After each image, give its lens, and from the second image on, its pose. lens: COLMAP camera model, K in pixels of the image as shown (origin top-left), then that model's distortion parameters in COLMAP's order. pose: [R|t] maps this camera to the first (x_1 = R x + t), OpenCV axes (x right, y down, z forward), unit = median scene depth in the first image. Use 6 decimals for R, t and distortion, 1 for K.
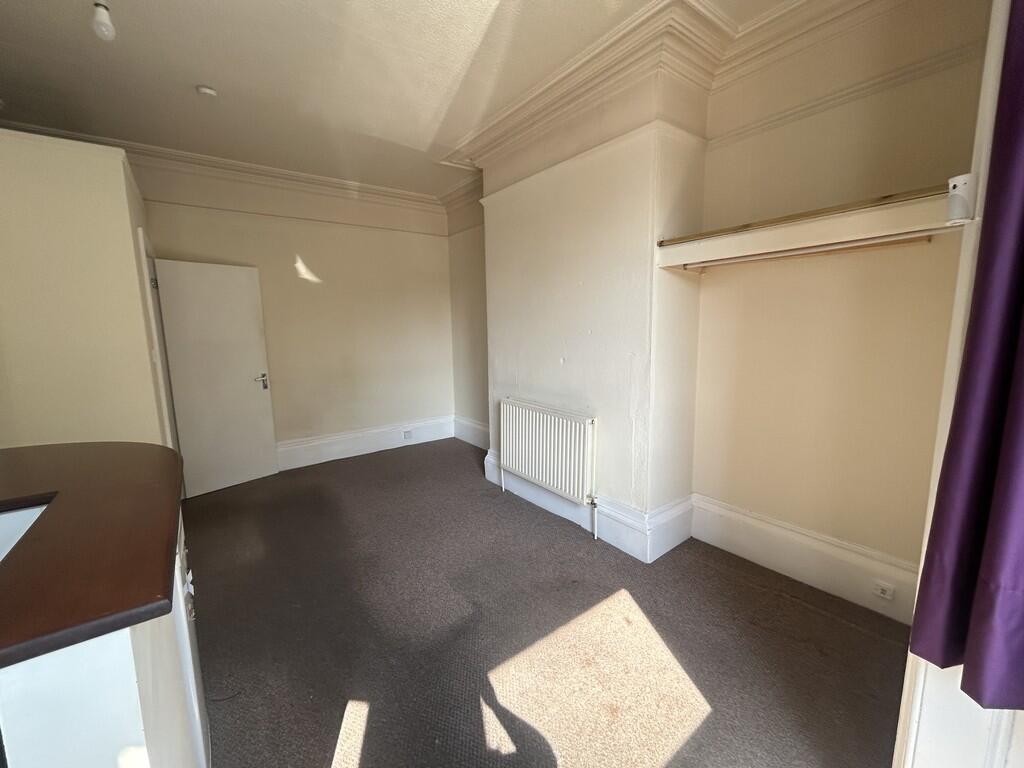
lens RADIAL K [[416.6, 0, 507.2], [0, 416.6, 378.8], [0, 0, 1]] dist [0.000467, -0.000008]
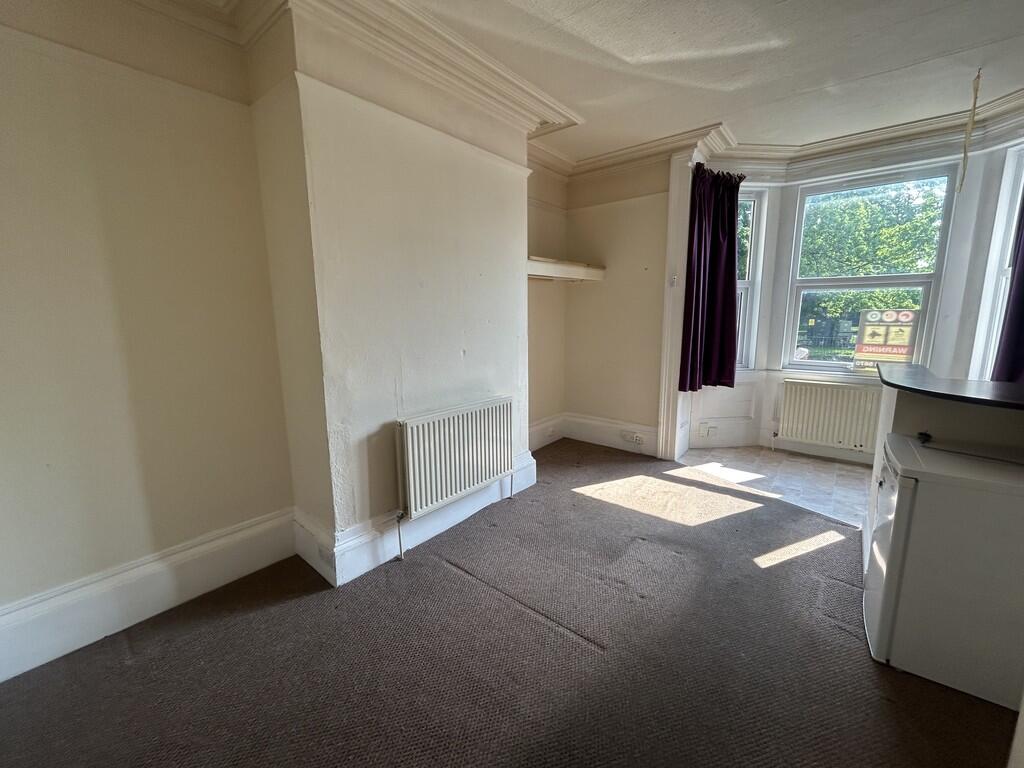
lens RADIAL K [[416.6, 0, 512.6], [0, 416.6, 378.7], [0, 0, 1]] dist [0.000467, -0.000008]
pose [[-0.236735, -0.133011, 0.962426, -0.886756], [0.147387, 0.974204, 0.170893, -0.143475], [-0.960330, 0.182305, -0.211024, 1.209226]]
